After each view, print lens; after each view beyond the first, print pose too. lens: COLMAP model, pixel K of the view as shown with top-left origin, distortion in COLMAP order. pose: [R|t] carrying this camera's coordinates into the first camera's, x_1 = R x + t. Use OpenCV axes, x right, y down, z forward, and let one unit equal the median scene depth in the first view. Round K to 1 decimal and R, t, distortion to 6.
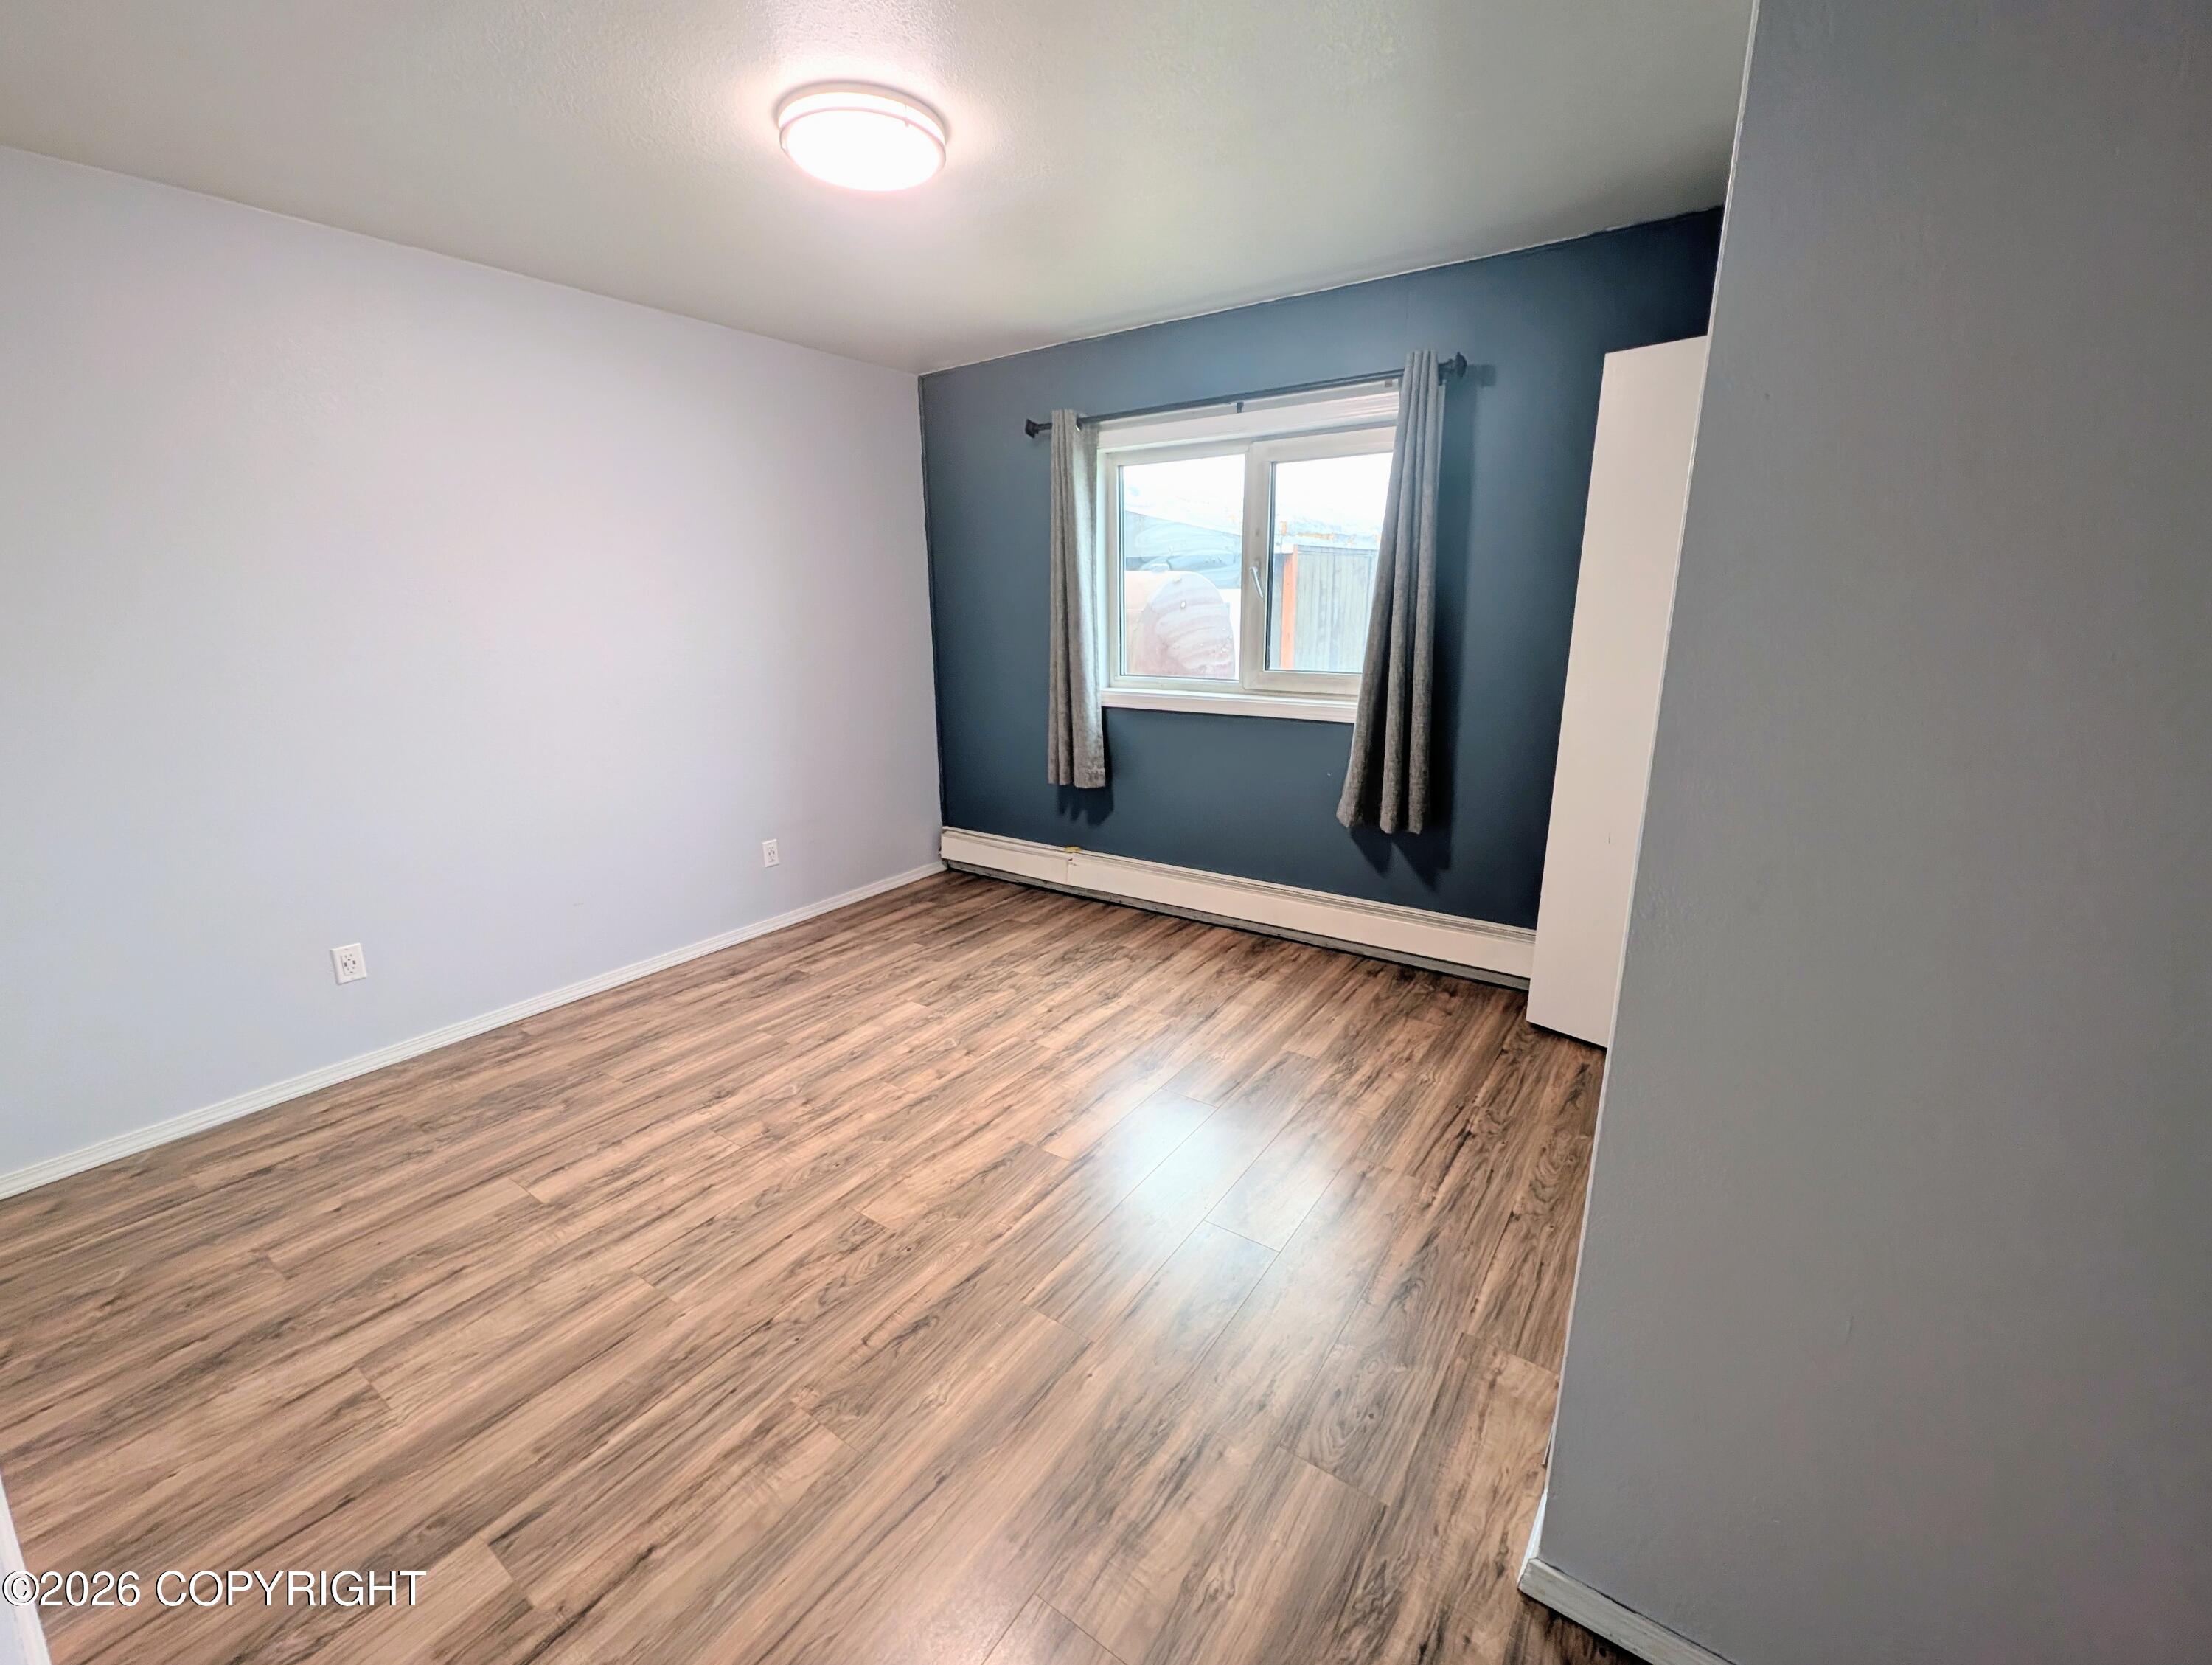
lens RADIAL K [[912.7, 0, 1109.9], [0, 912.7, 830.1], [0, 0, 1]] dist [0.000617, -0.001005]
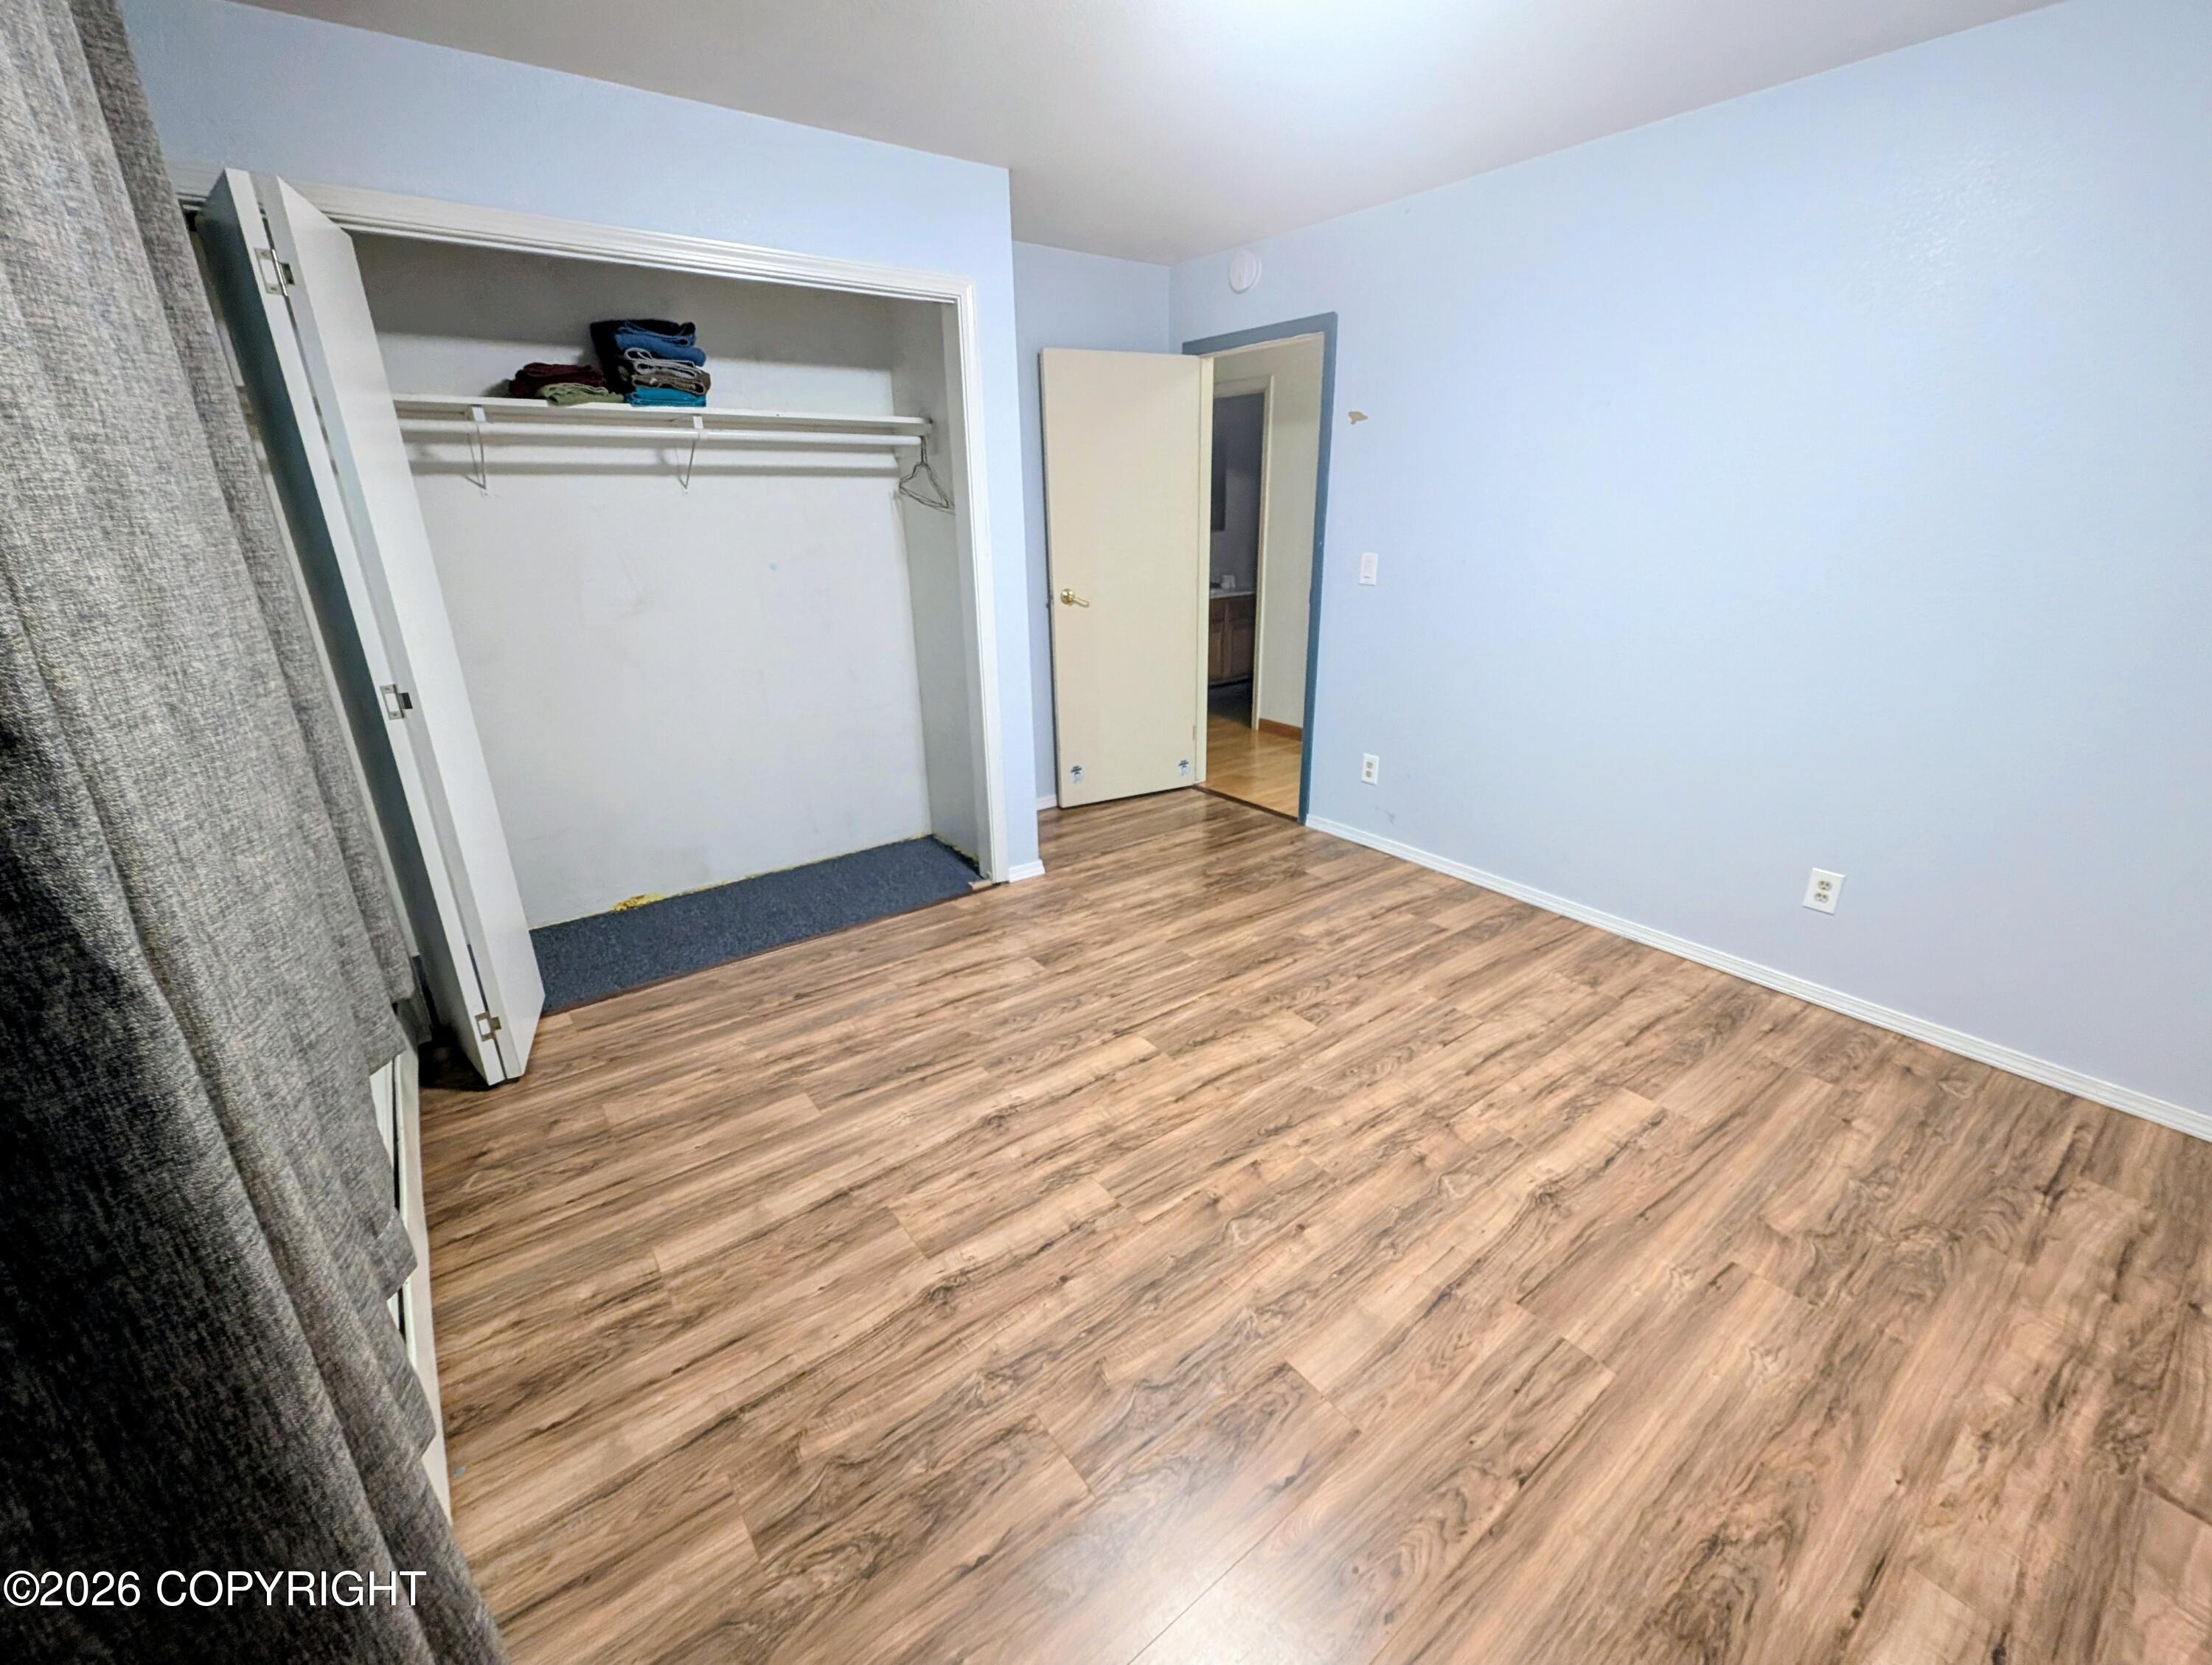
lens RADIAL K [[912.7, 0, 1109.9], [0, 912.7, 830.1], [0, 0, 1]] dist [0.000617, -0.001005]
pose [[-0.951015, -0.086471, 0.296807, -0.288775], [0.097633, 0.826939, 0.553751, -0.415811], [-0.293324, 0.555603, -0.777988, 1.561515]]
